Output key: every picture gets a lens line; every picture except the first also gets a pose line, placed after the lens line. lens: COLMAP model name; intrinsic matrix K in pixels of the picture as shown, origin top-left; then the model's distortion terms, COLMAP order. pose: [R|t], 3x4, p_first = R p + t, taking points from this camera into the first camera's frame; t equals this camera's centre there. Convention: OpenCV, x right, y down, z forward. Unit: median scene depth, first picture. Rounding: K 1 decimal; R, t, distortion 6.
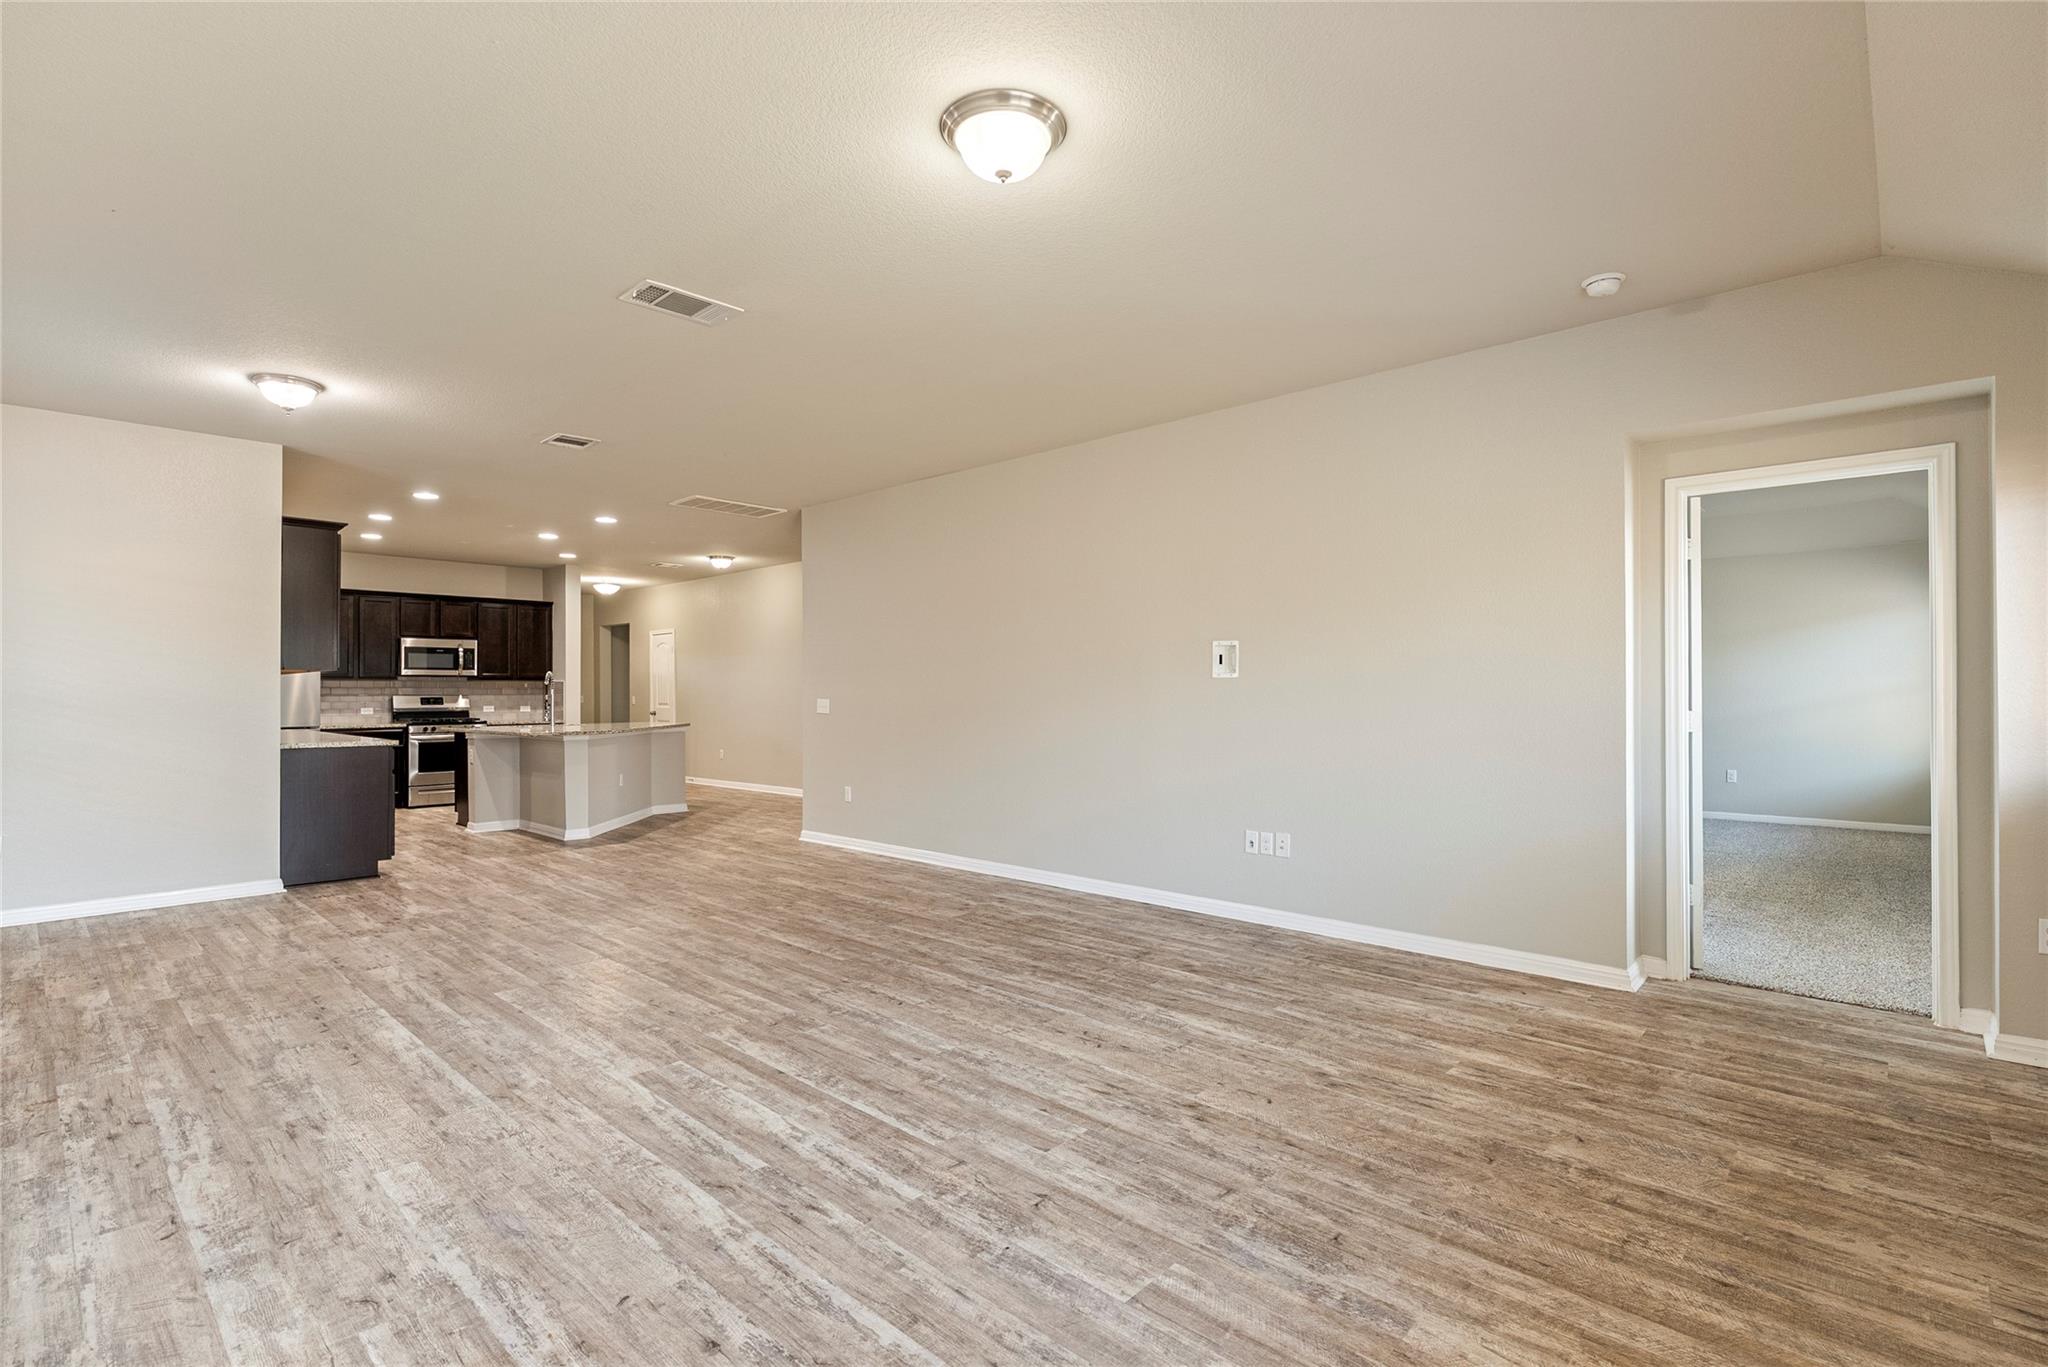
lens RADIAL K [[941.8, 0, 1016.5], [0, 941.8, 684.6], [0, 0, 1]] dist [-0.002943, -0.000665]
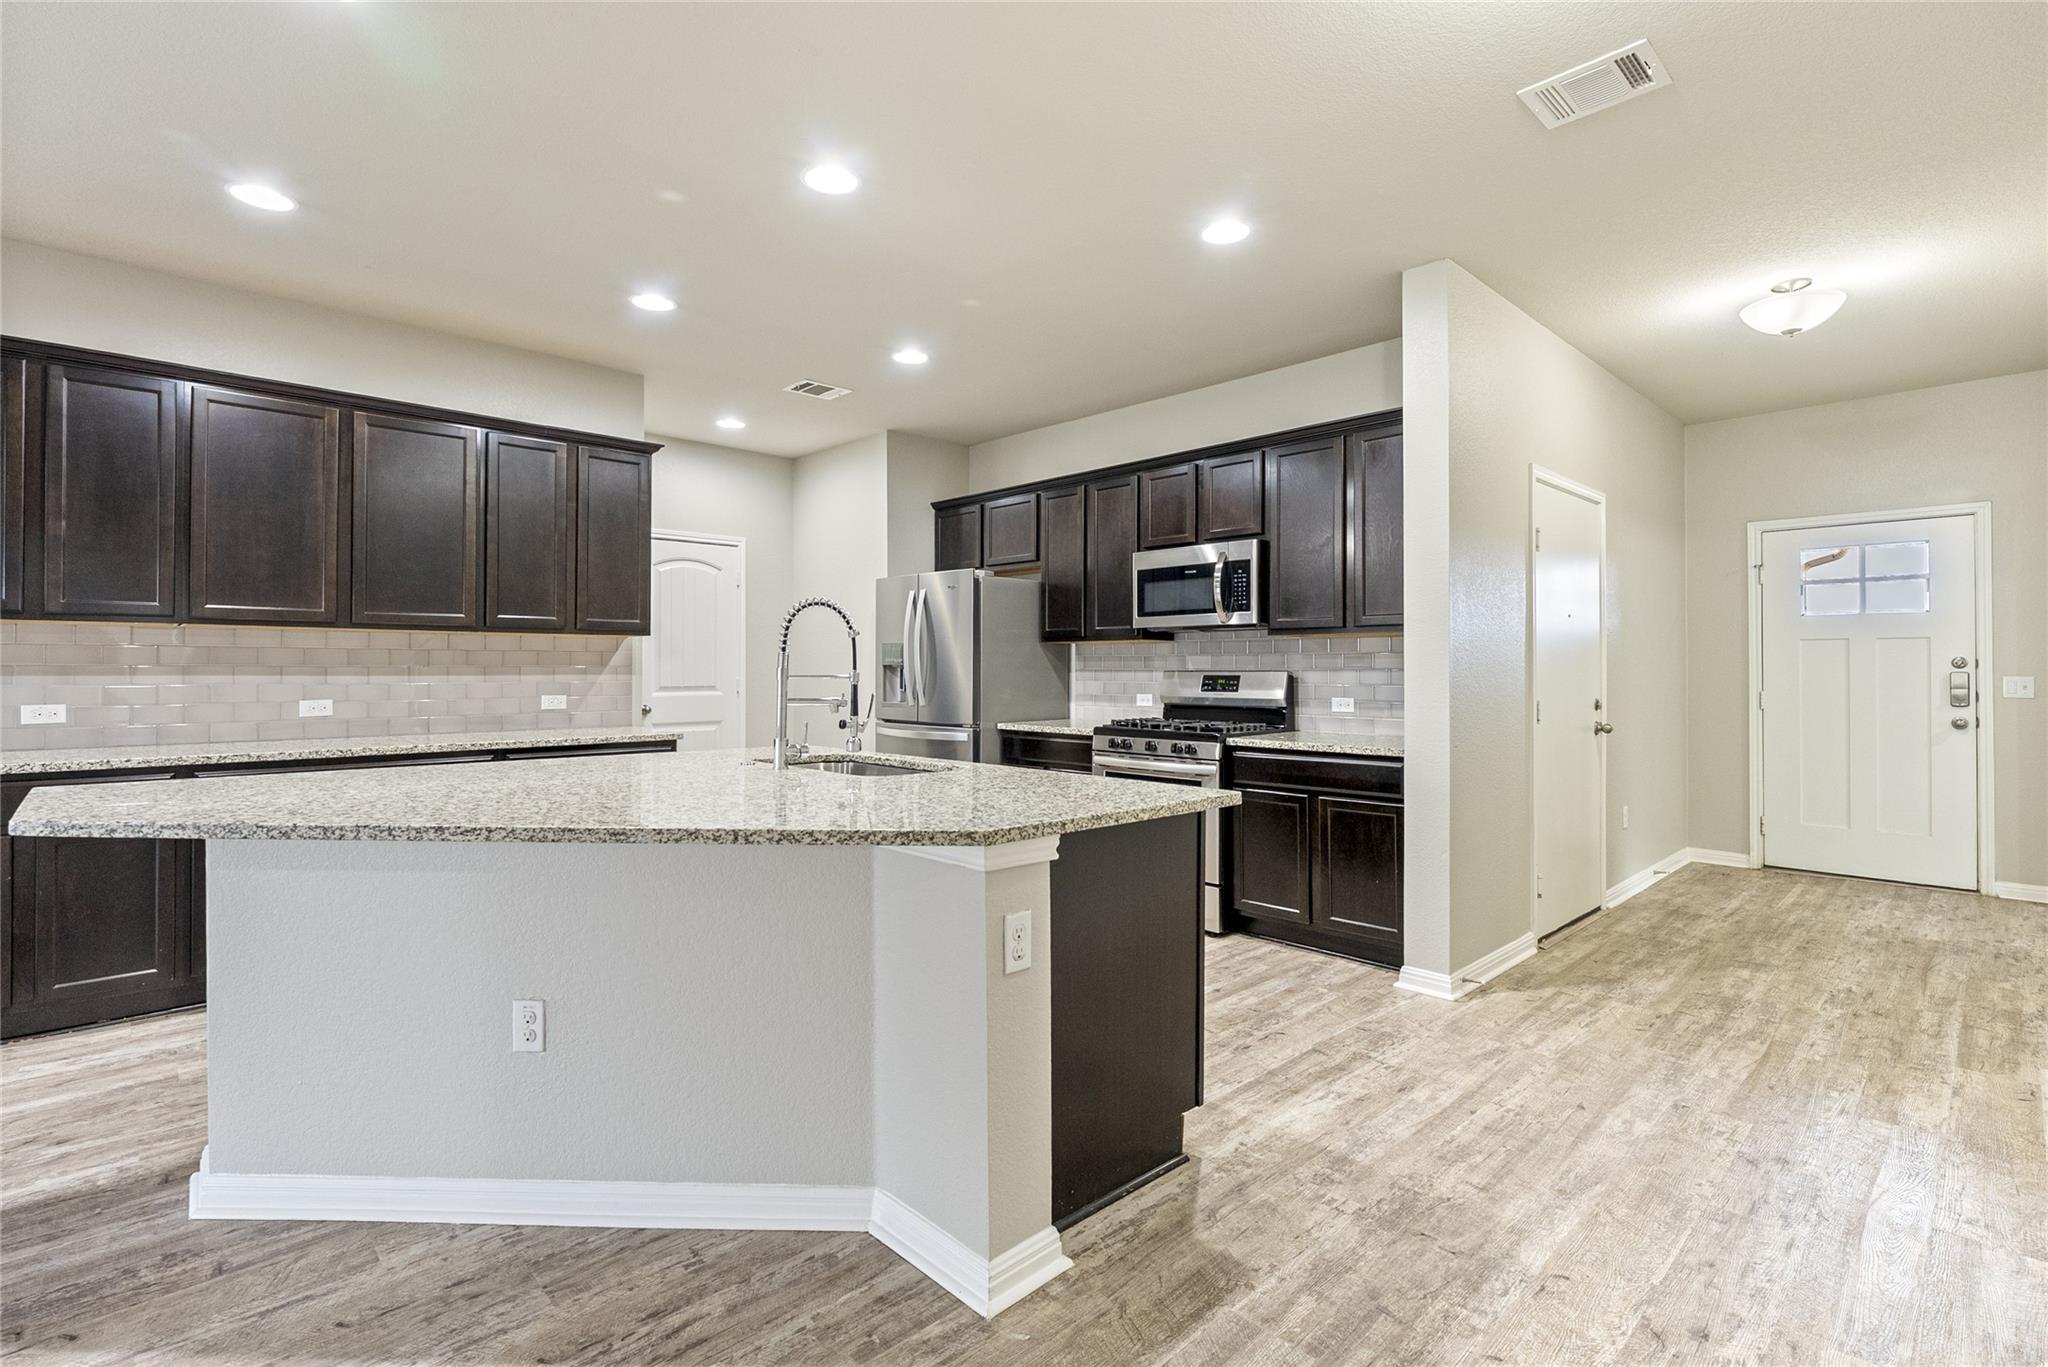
lens RADIAL K [[941.8, 0, 1022.8], [0, 941.8, 665.0], [0, 0, 1]] dist [-0.002943, -0.000665]
pose [[-0.057603, -0.003705, -0.998333, -0.157524], [0.002933, 0.999988, -0.003880, 0.010009], [0.998335, -0.003151, -0.057591, 0.940211]]
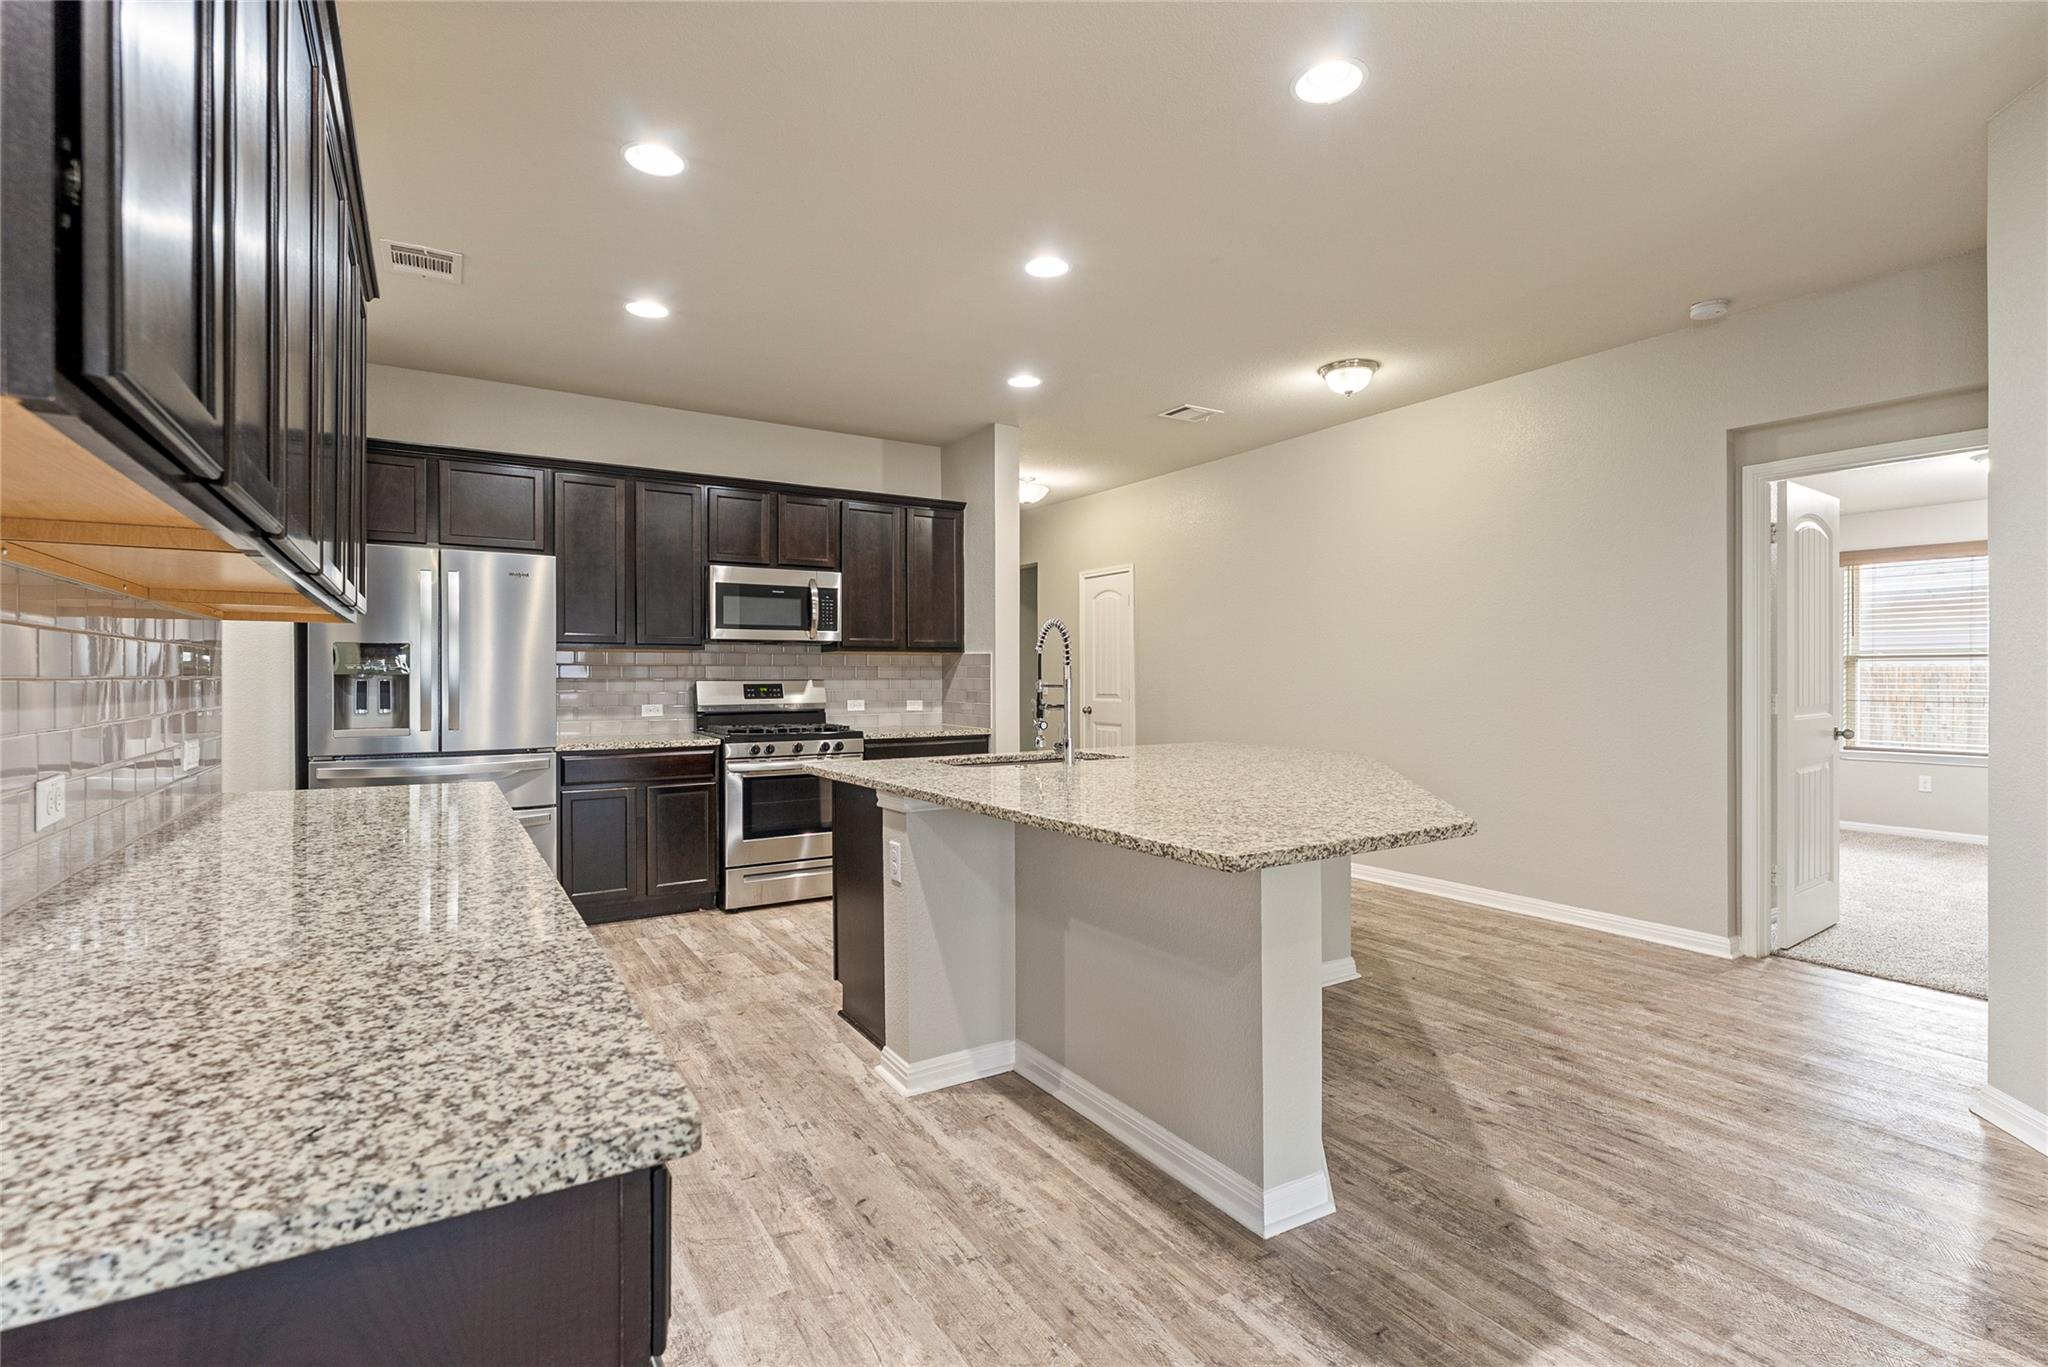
lens RADIAL K [[941.8, 0, 1009.4], [0, 941.8, 682.6], [0, 0, 1]] dist [-0.002943, -0.000665]
pose [[0.963350, 0.002077, -0.268241, -0.355562], [0.001475, 0.999914, 0.013038, 0.006197], [0.268245, -0.012956, 0.963264, 0.542655]]
